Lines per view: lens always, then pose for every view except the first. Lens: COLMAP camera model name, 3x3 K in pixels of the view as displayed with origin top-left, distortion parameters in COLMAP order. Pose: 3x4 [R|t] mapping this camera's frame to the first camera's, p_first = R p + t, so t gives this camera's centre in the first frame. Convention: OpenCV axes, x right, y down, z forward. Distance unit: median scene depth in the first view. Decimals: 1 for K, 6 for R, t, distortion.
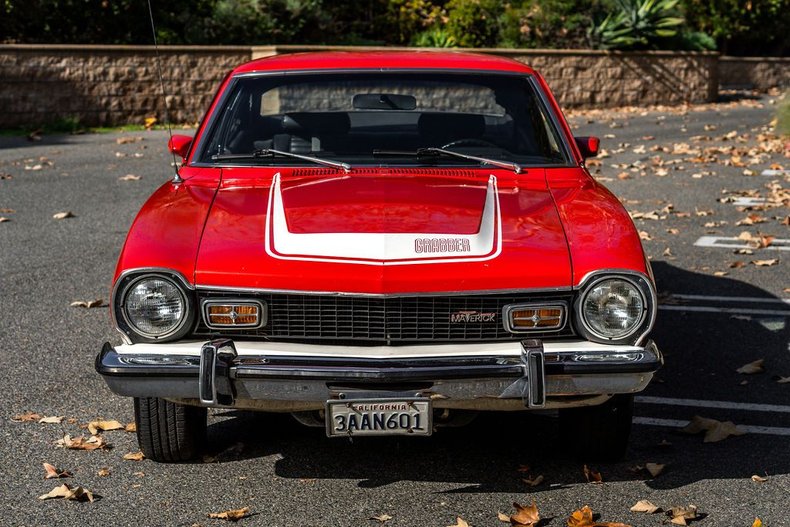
lens RADIAL K [[1698.1, 0, 396.3], [0, 1698.1, 277.5], [0, 0, 1]] dist [0.033872, 0.000000]
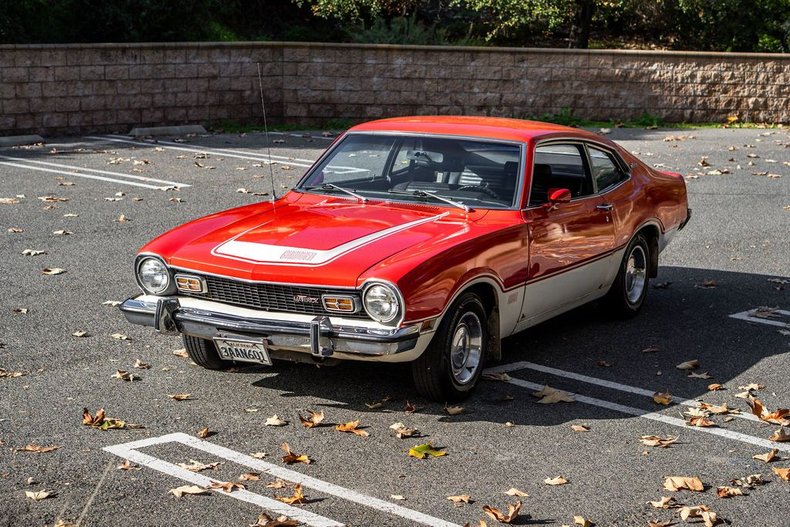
lens RADIAL K [[1698.1, 0, 393.1], [0, 1698.1, 264.3], [0, 0, 1]] dist [0.033872, 0.000000]
pose [[0.878448, 0.092954, -0.468710, 0.845479], [-0.086736, 0.995620, 0.034890, -0.072387], [0.469900, 0.010005, 0.882663, -0.418123]]
